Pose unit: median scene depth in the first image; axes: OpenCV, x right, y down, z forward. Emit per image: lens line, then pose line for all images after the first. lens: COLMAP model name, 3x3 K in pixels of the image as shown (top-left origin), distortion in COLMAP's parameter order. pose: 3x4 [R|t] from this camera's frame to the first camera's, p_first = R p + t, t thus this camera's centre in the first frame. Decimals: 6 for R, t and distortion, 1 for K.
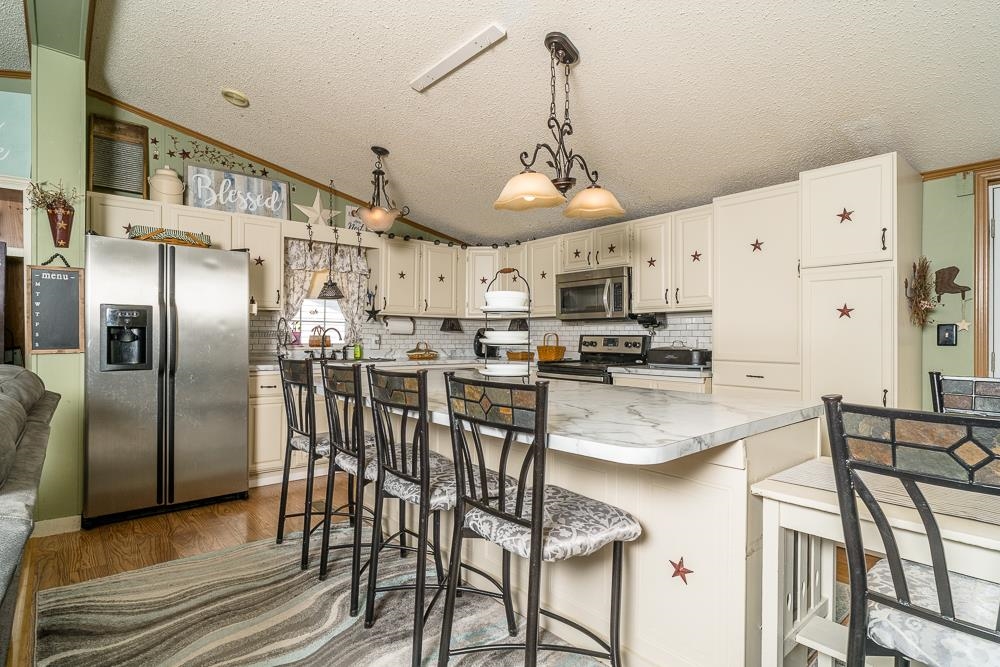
lens RADIAL K [[517.3, 0, 500.0], [0, 517.3, 333.5], [0, 0, 1]] dist [-0.002591, -0.000535]
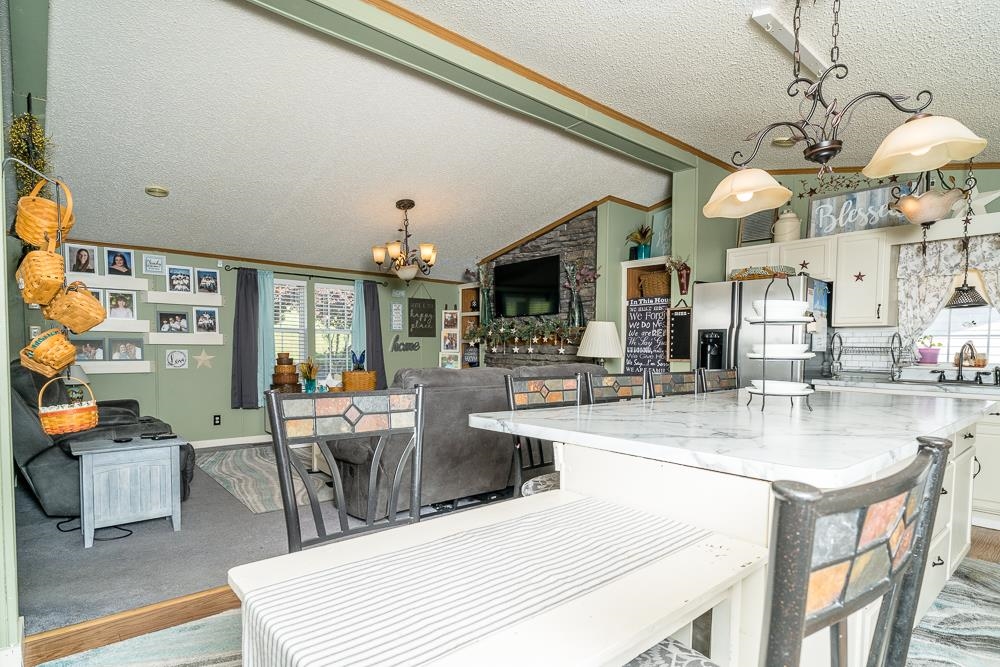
lens RADIAL K [[524.3, 0, 497.5], [0, 524.3, 368.4], [0, 0, 1]] dist [-0.001100, -0.001535]
pose [[-0.001508, 0.033282, -0.999445, 0.530848], [-0.005580, 0.999430, 0.033290, 0.005600], [0.999983, 0.005628, -0.001322, 0.300860]]
